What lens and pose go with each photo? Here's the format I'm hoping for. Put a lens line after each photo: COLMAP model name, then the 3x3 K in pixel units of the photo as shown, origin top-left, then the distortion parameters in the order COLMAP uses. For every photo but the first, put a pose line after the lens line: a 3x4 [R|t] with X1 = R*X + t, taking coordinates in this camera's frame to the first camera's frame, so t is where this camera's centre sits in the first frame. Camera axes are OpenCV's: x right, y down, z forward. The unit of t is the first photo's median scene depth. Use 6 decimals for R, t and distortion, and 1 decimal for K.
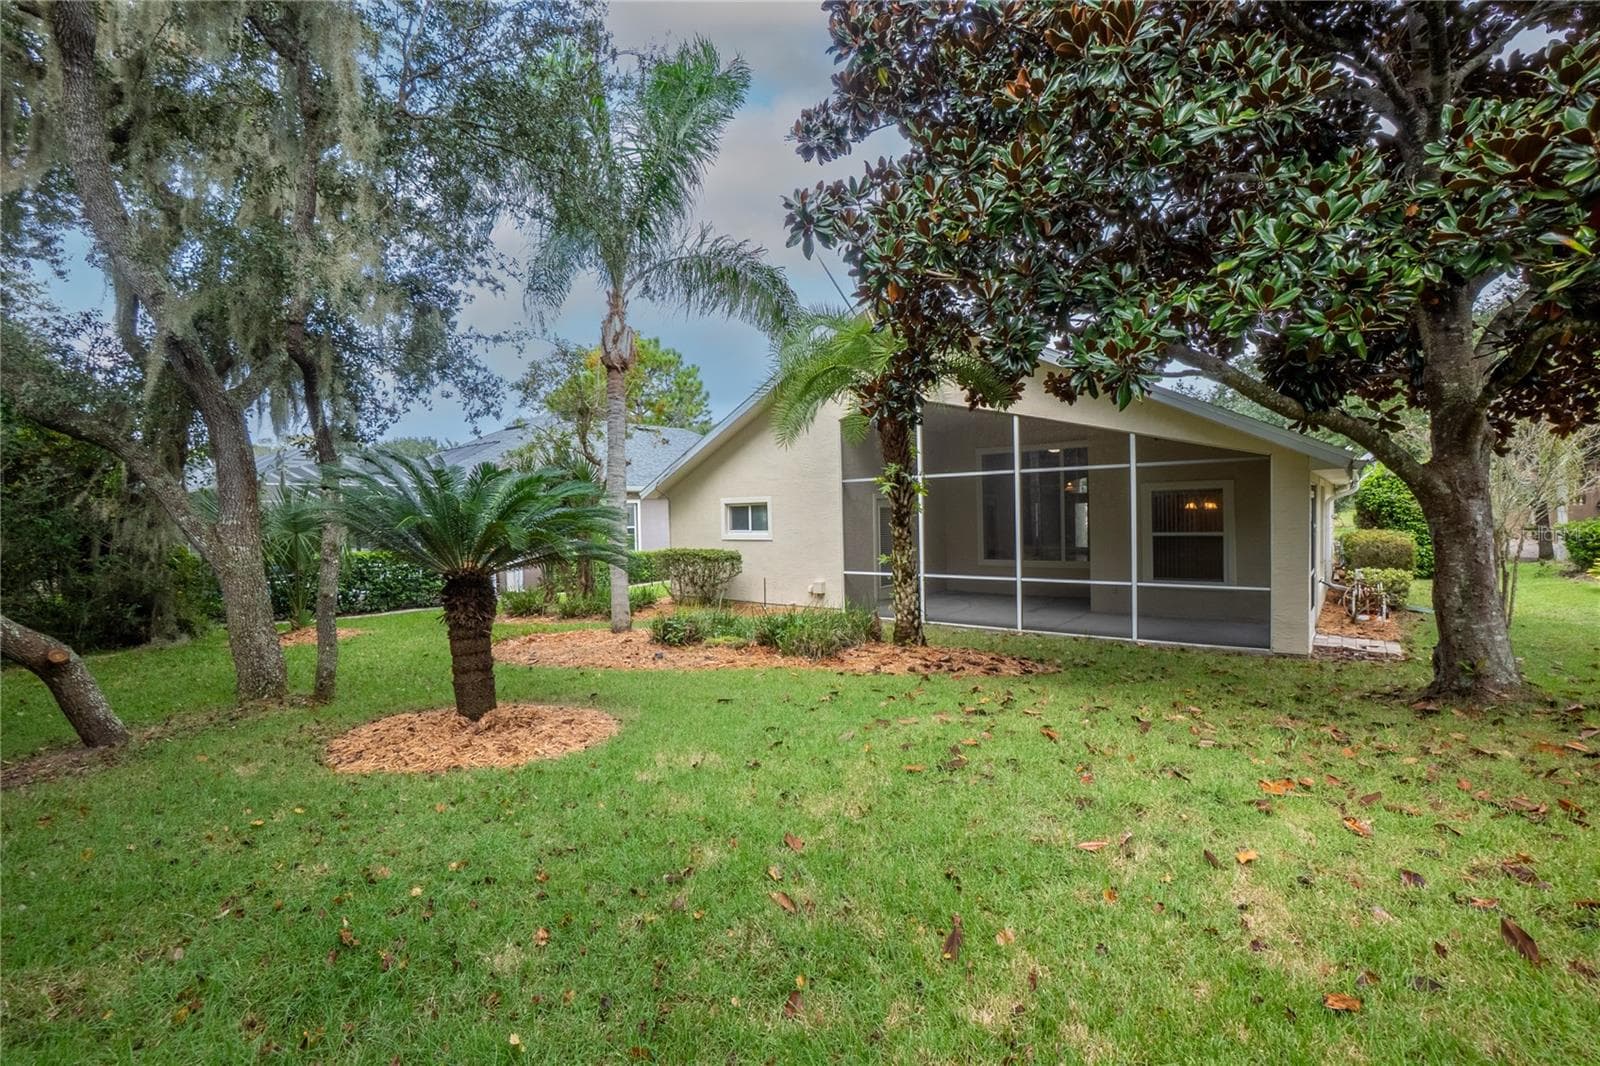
lens RADIAL K [[713.2, 0, 781.9], [0, 713.2, 533.9], [0, 0, 1]] dist [-0.002009, -0.000093]
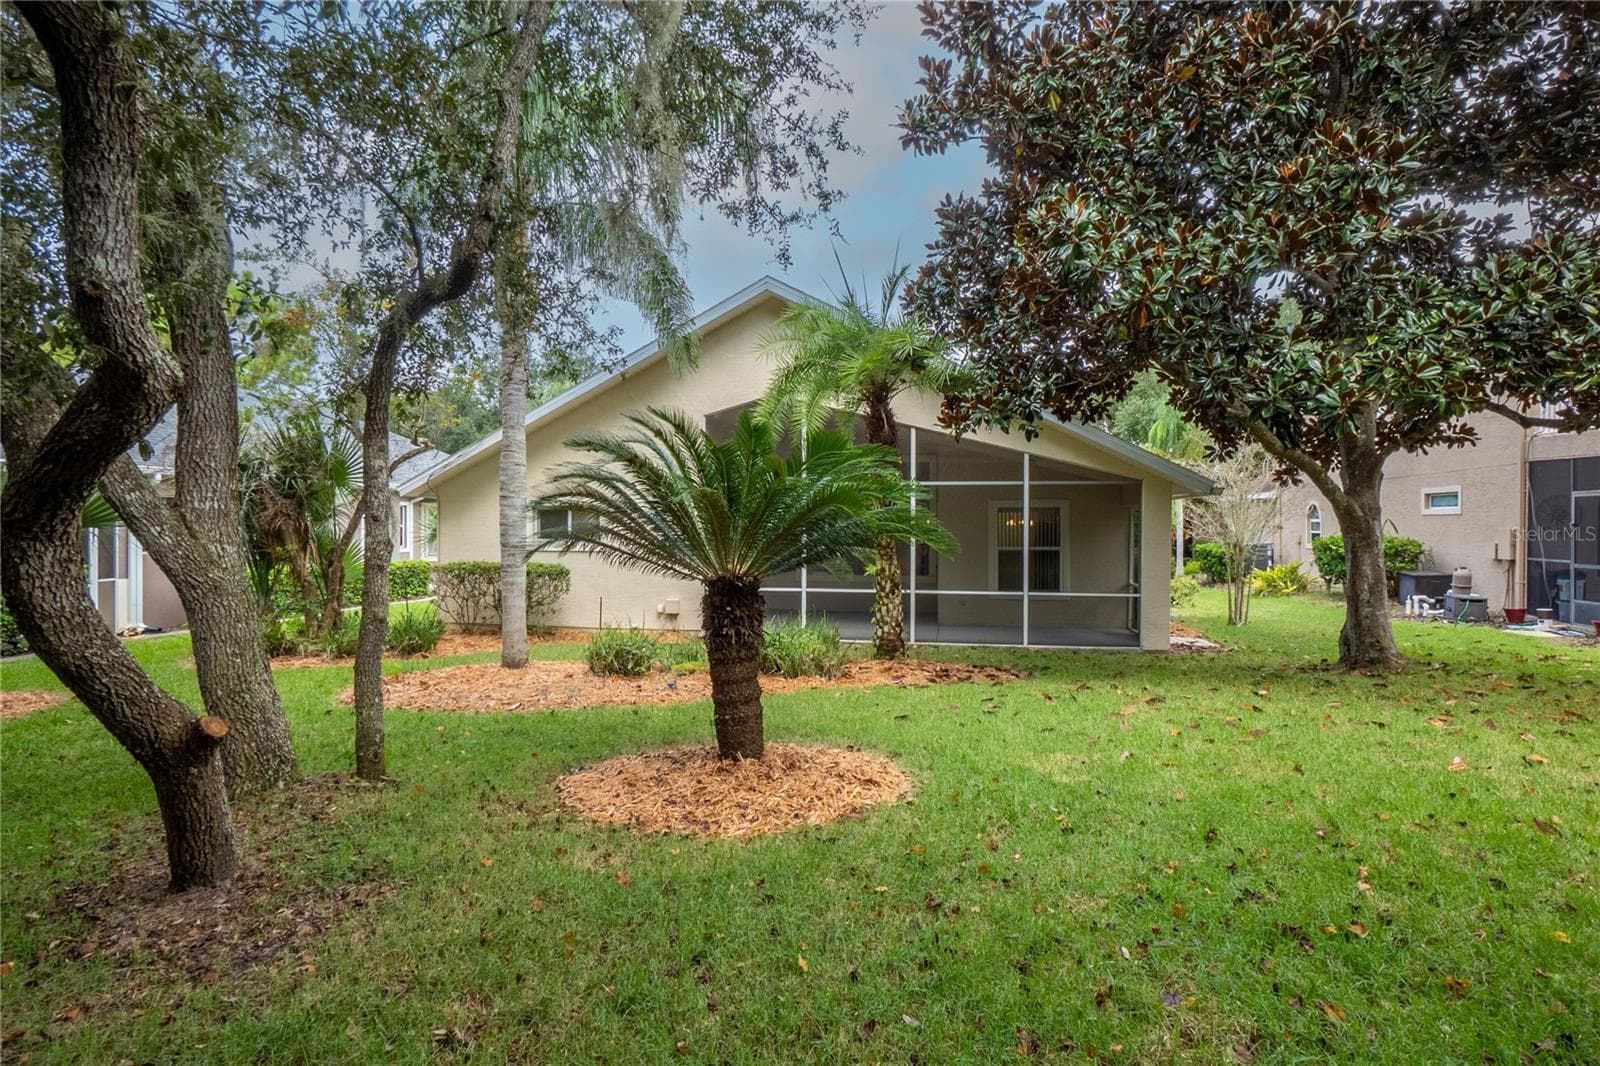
lens RADIAL K [[825.0, 0, 800.0], [0, 825.0, 533.0], [0, 0, 1]] dist [0.001624, -0.000223]
pose [[0.871903, 0.019170, 0.489304, -0.478272], [-0.008894, 0.999689, -0.023319, 0.013925], [-0.489599, 0.015980, 0.871801, 0.095765]]
